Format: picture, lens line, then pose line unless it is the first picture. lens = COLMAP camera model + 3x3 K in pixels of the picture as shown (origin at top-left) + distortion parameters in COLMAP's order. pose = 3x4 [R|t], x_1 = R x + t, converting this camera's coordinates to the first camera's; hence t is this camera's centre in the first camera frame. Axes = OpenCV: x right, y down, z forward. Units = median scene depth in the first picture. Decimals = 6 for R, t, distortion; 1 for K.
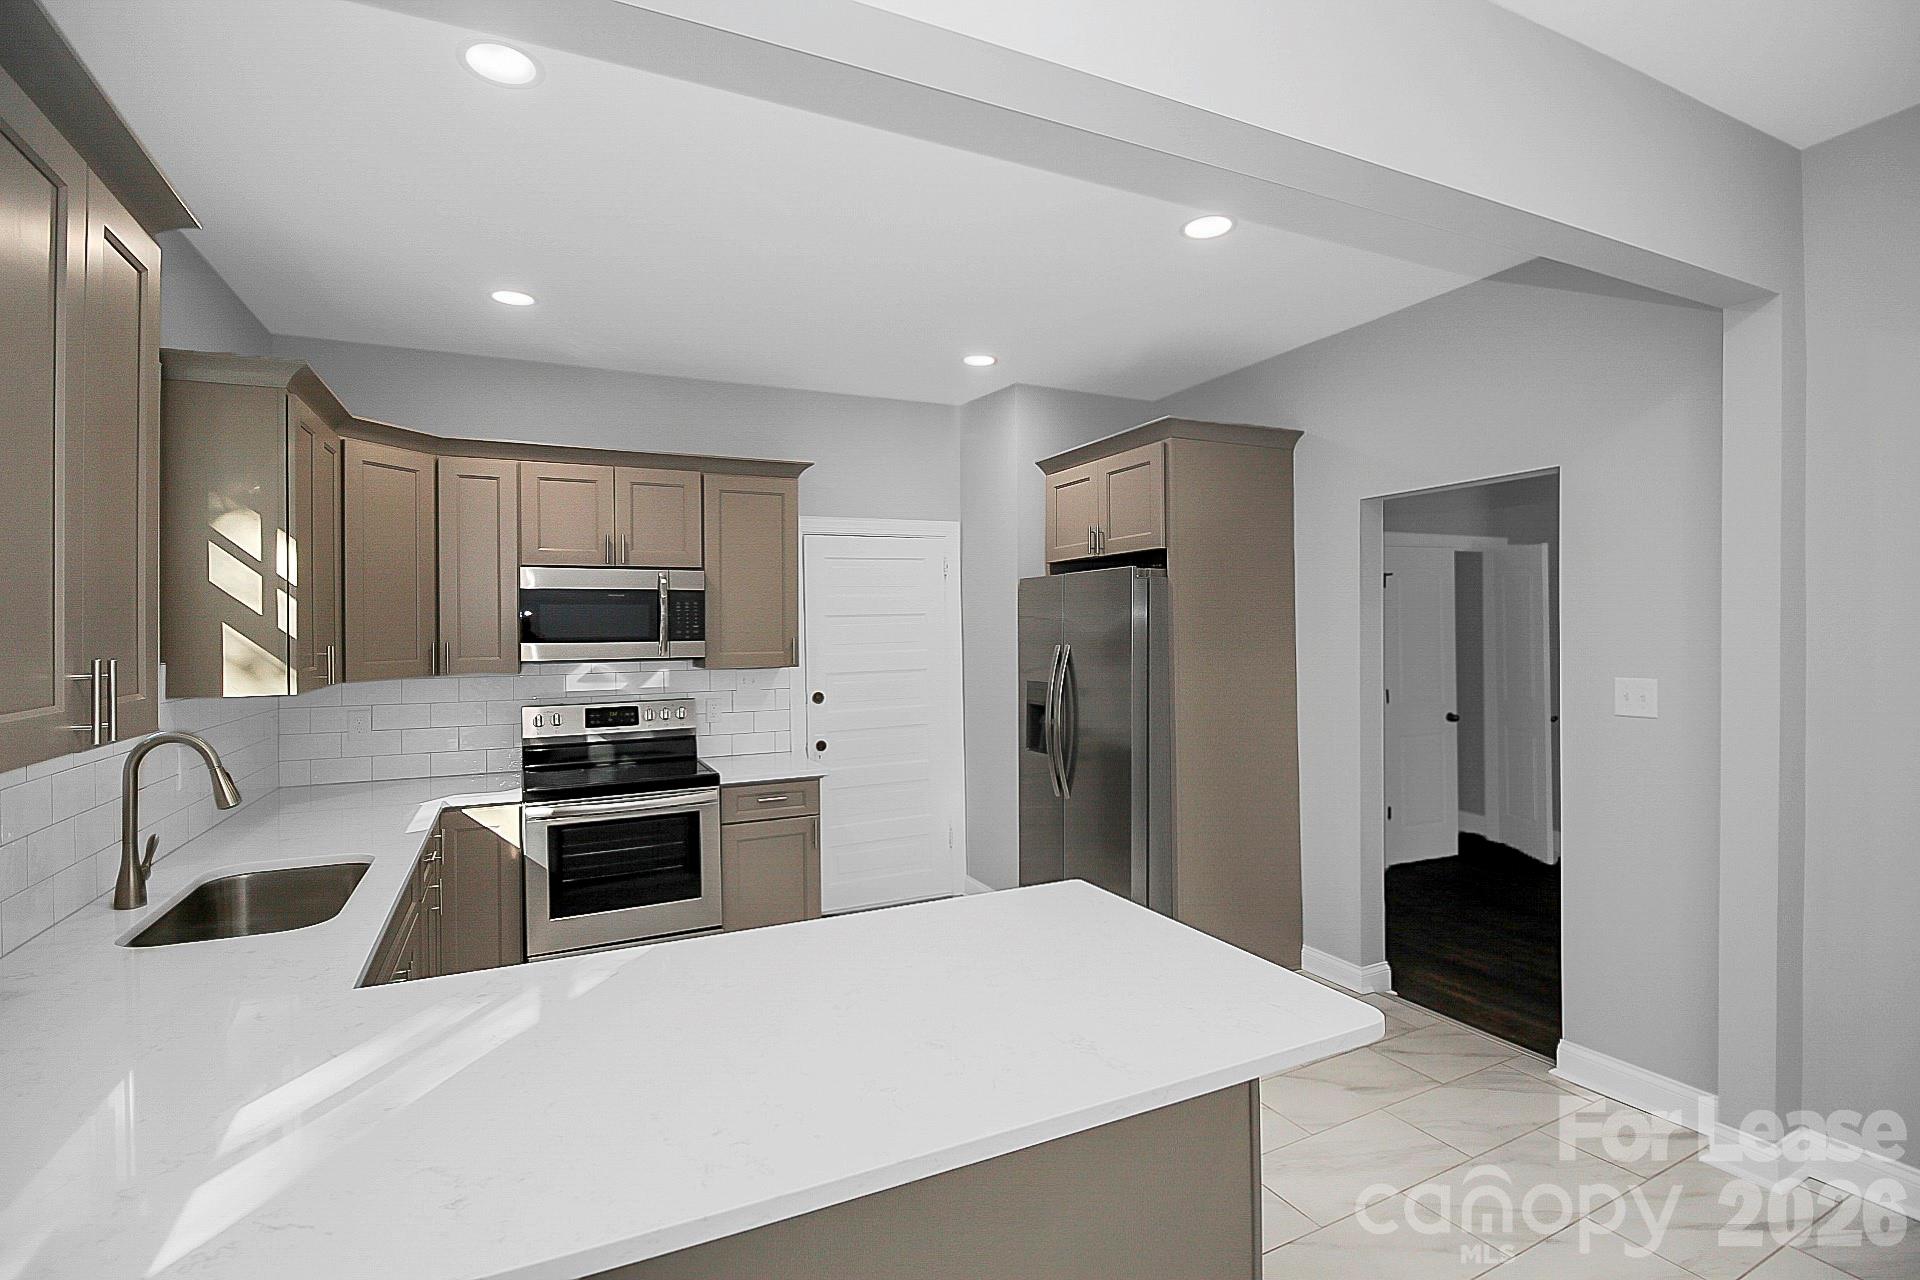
lens RADIAL K [[900.1, 0, 952.4], [0, 900.1, 626.6], [0, 0, 1]] dist [-0.001022, -0.000537]
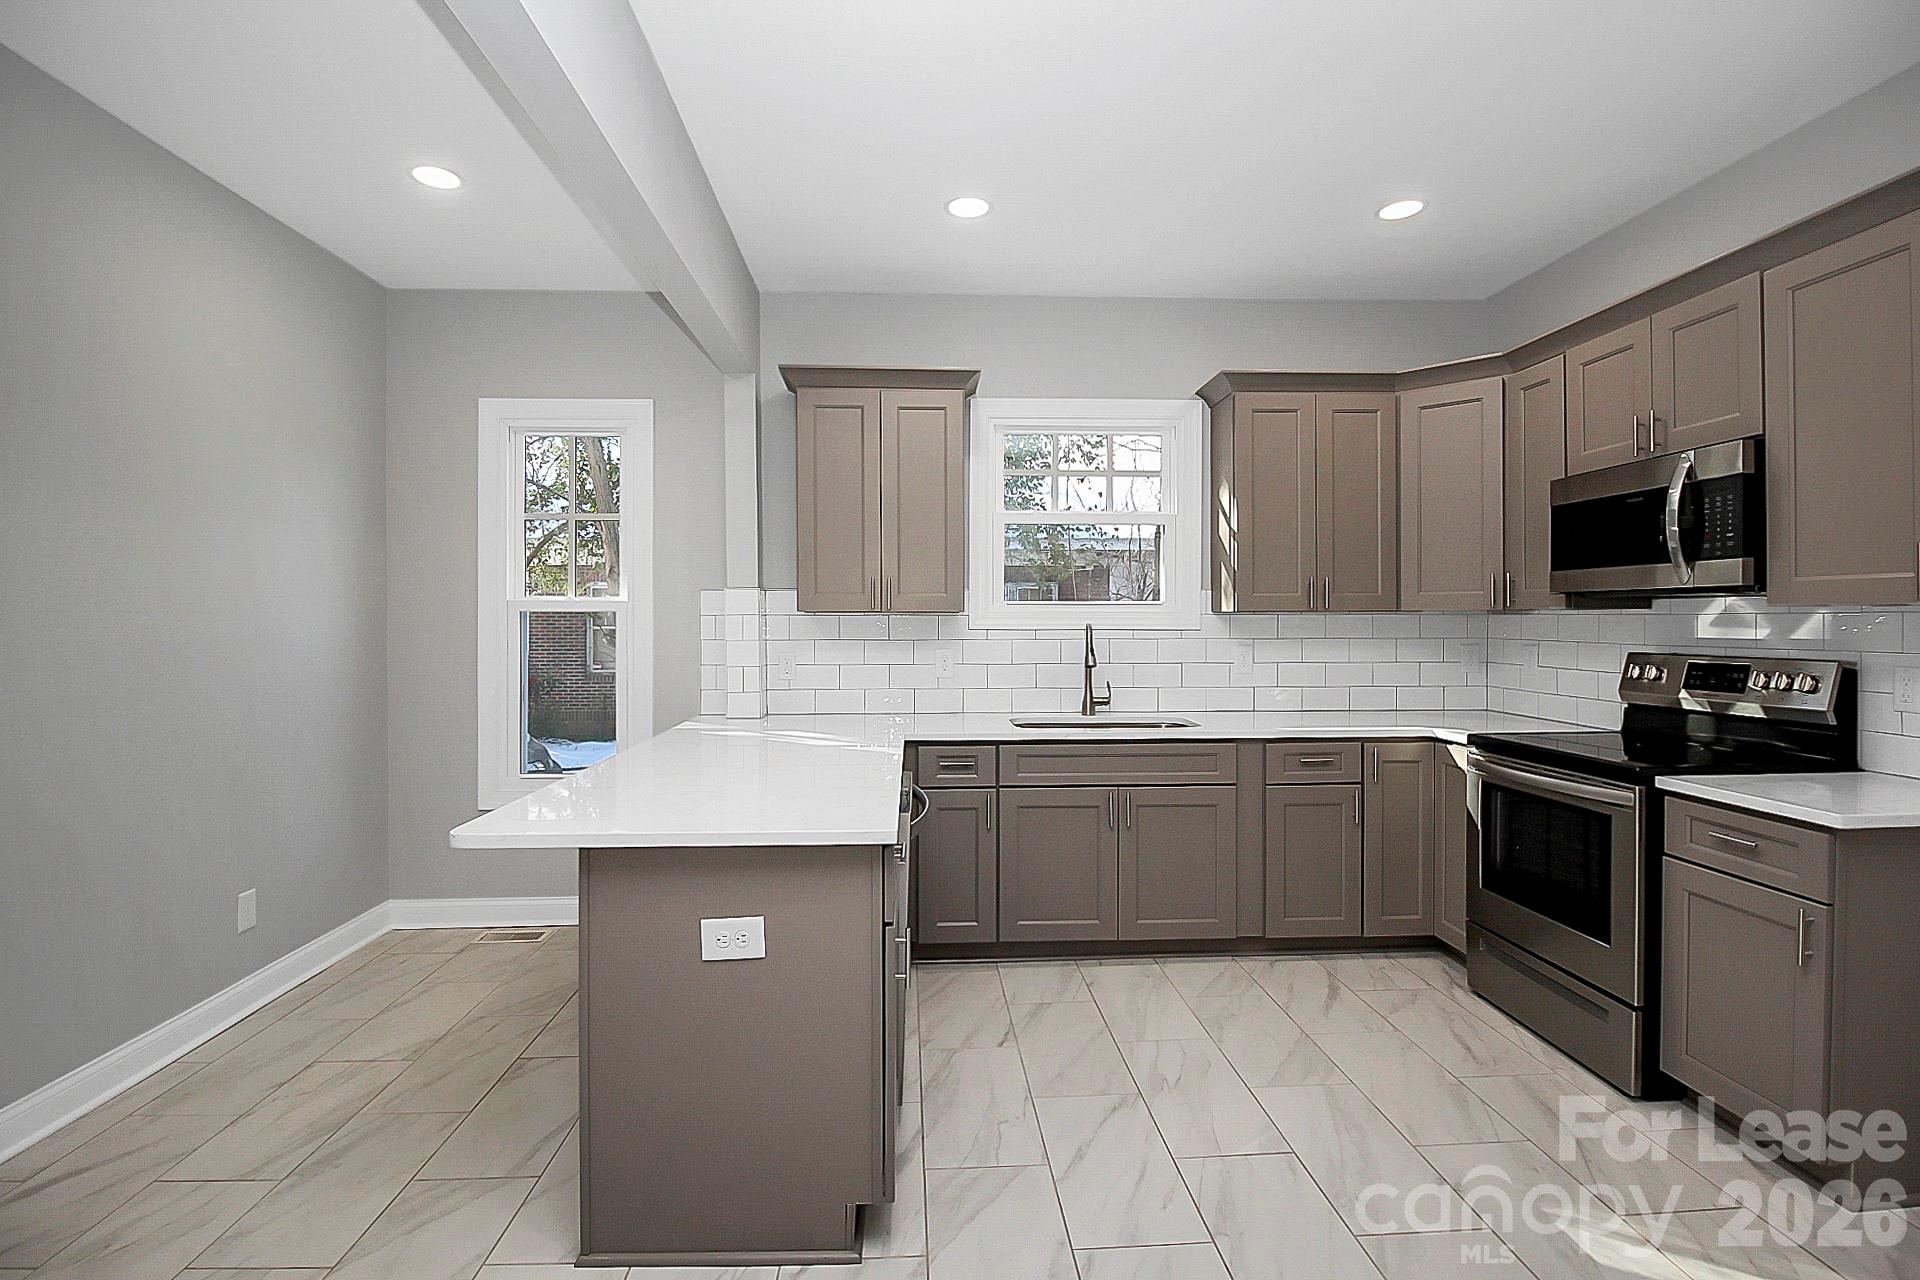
lens RADIAL K [[900.1, 0, 952.4], [0, 900.1, 626.6], [0, 0, 1]] dist [-0.001022, -0.000537]
pose [[-0.391358, 0.022762, -0.919957, 0.475794], [0.009102, 0.999741, 0.020863, 0.043813], [0.920193, -0.000209, -0.391464, 0.752985]]
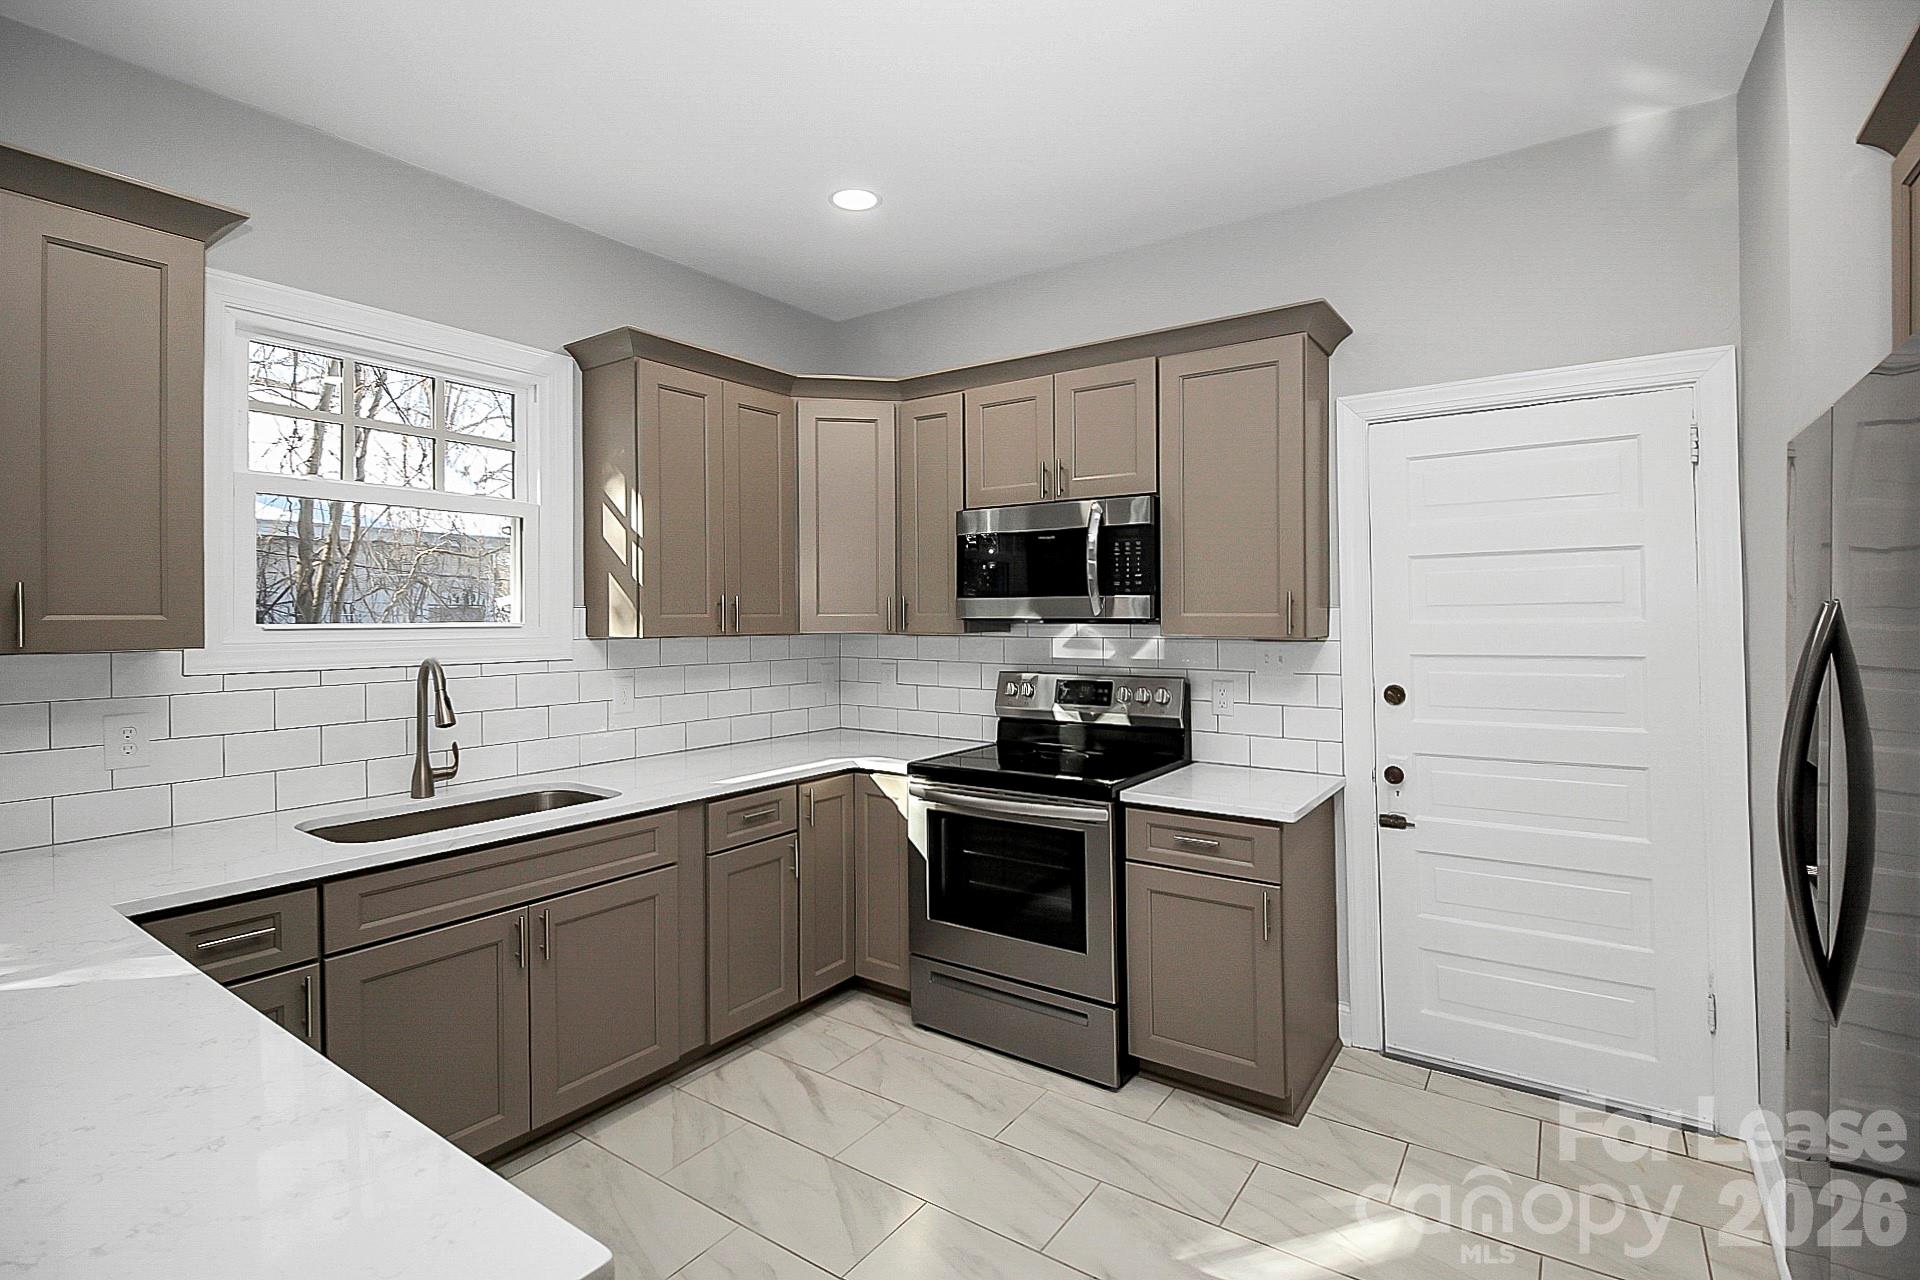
lens RADIAL K [[900.1, 0, 952.4], [0, 900.1, 626.6], [0, 0, 1]] dist [-0.001022, -0.000537]
pose [[0.486733, 0.021827, -0.873278, 0.265332], [-0.002165, 0.999715, 0.023780, 0.023524], [0.873548, -0.009684, 0.486641, 0.522933]]
